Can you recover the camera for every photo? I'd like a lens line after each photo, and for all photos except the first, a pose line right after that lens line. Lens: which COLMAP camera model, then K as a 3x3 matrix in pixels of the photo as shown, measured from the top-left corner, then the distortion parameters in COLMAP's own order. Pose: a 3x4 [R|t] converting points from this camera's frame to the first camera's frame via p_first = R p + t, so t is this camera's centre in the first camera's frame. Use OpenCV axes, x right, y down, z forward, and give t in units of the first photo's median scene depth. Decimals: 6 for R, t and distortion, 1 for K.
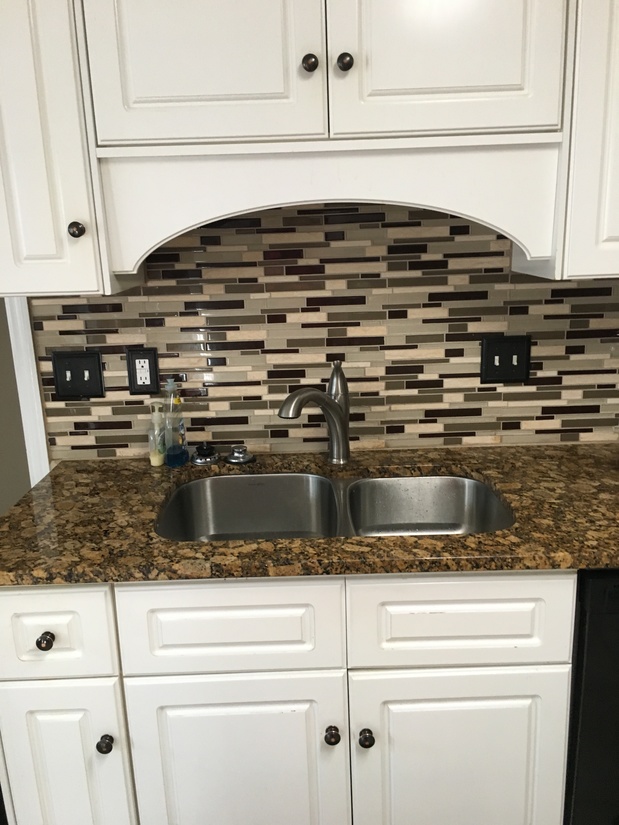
lens RADIAL K [[695.9, 0, 347.5], [0, 695.9, 386.0], [0, 0, 1]] dist [0.067886, -0.065968]
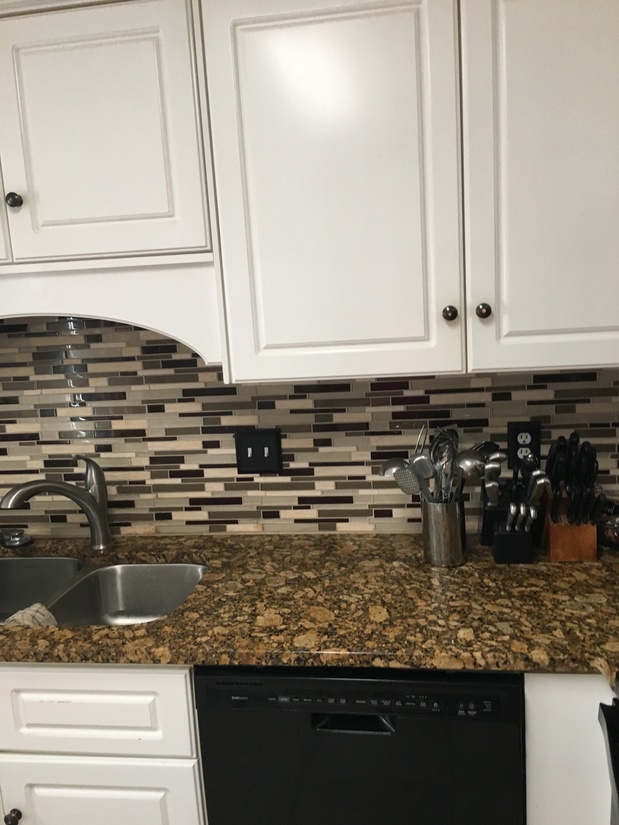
lens RADIAL K [[695.9, 0, 338.9], [0, 695.9, 391.6], [0, 0, 1]] dist [0.067886, -0.065968]
pose [[0.989957, -0.003790, -0.141317, 0.508938], [-0.007672, 0.996727, -0.080476, -0.045072], [0.141160, 0.080752, 0.986688, -0.025402]]
